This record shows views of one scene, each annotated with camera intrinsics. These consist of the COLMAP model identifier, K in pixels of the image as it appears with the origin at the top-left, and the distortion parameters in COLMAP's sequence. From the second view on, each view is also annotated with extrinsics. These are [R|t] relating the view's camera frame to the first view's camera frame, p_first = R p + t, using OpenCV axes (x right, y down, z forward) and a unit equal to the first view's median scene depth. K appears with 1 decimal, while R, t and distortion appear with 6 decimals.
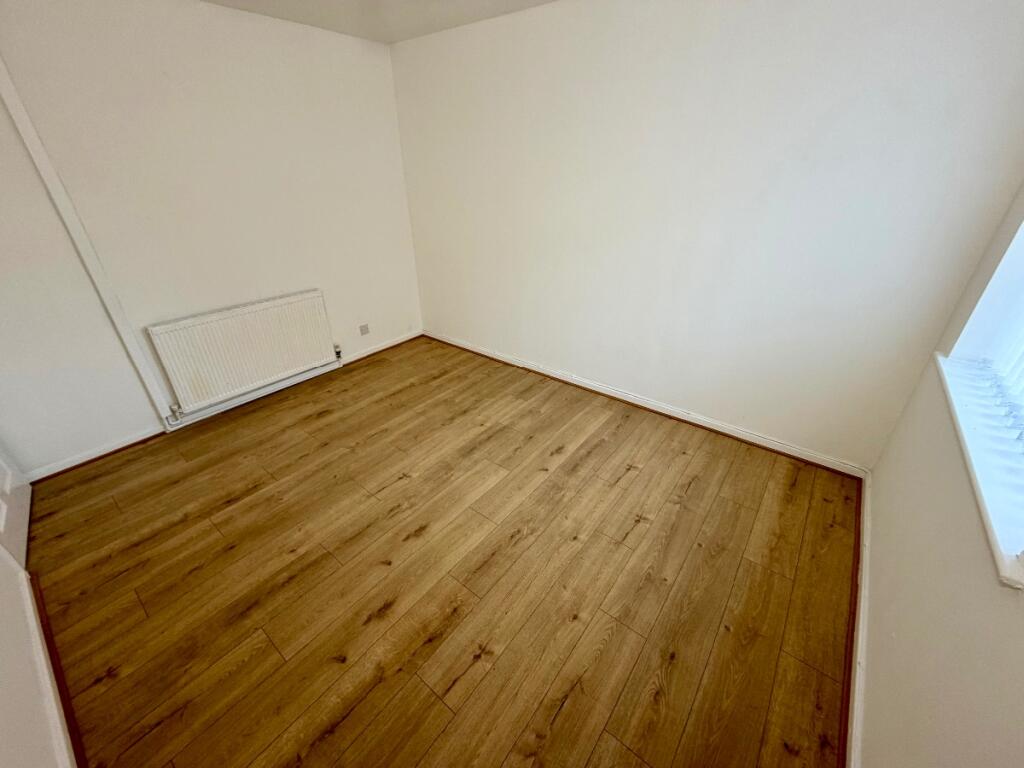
lens RADIAL K [[404.7, 0, 514.0], [0, 404.7, 384.8], [0, 0, 1]] dist [0.007717, -0.000043]
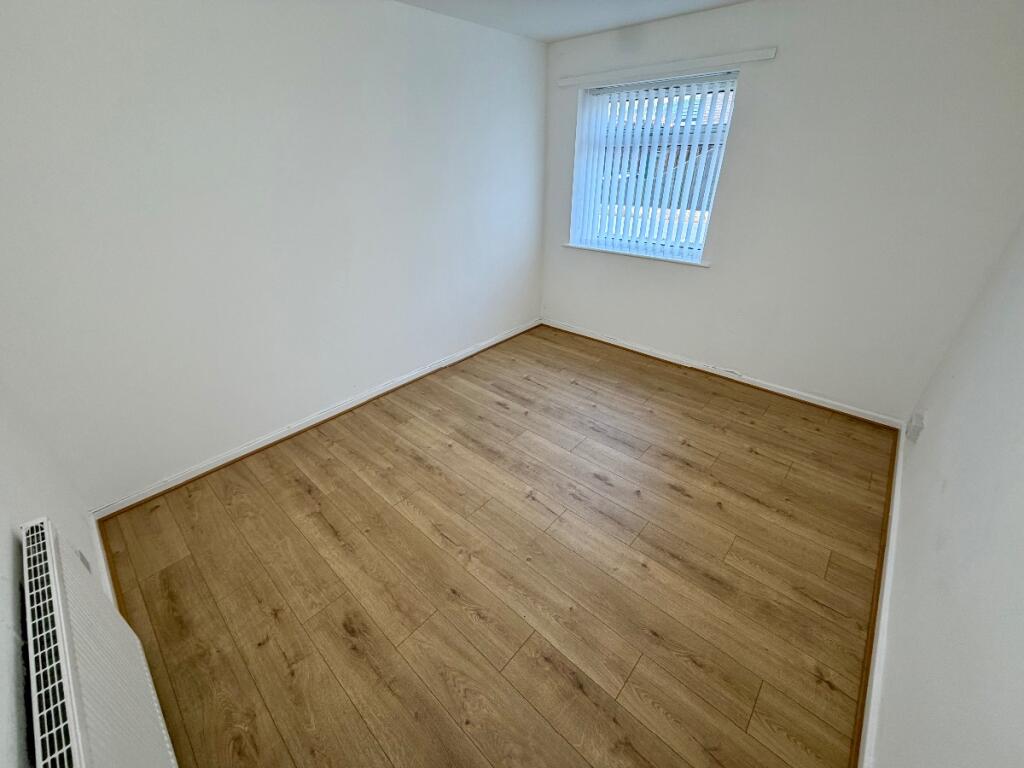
lens RADIAL K [[404.7, 0, 512.7], [0, 404.7, 384.2], [0, 0, 1]] dist [0.007717, -0.000043]
pose [[0.072848, -0.482474, 0.872875, -0.935334], [0.493921, 0.777790, 0.388696, -0.344257], [-0.866450, 0.402816, 0.294964, 0.643968]]
